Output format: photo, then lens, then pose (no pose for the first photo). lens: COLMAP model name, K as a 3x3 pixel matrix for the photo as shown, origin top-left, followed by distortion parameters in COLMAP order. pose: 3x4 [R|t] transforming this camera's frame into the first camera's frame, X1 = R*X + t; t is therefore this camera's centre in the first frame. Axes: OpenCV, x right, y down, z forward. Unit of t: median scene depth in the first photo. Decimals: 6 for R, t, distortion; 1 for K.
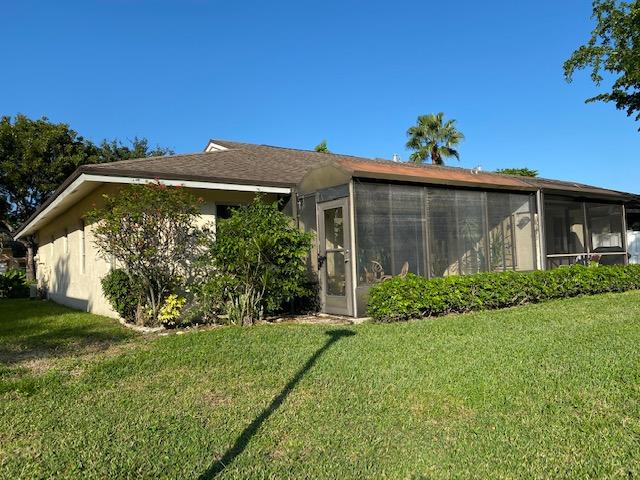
lens RADIAL K [[491.4, 0, 322.0], [0, 491.4, 238.8], [0, 0, 1]] dist [0.050541, -0.053041]
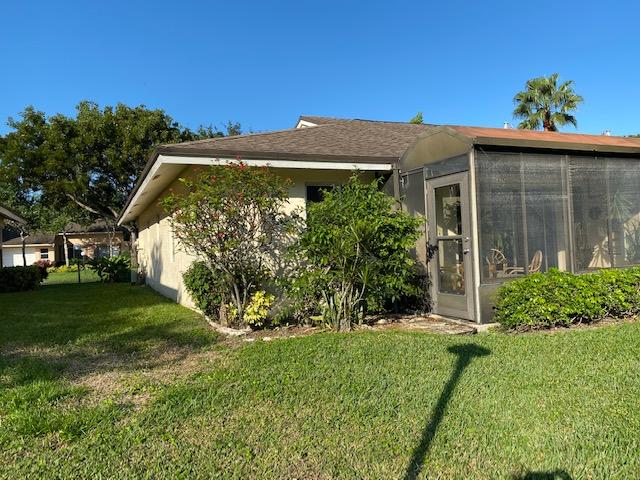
lens RADIAL K [[491.4, 0, 316.3], [0, 491.4, 244.2], [0, 0, 1]] dist [0.050541, -0.053041]
pose [[0.981006, -0.005359, -0.193902, -0.031965], [0.015359, 0.998626, 0.050108, -0.010754], [0.193367, -0.052135, 0.979740, 0.158820]]
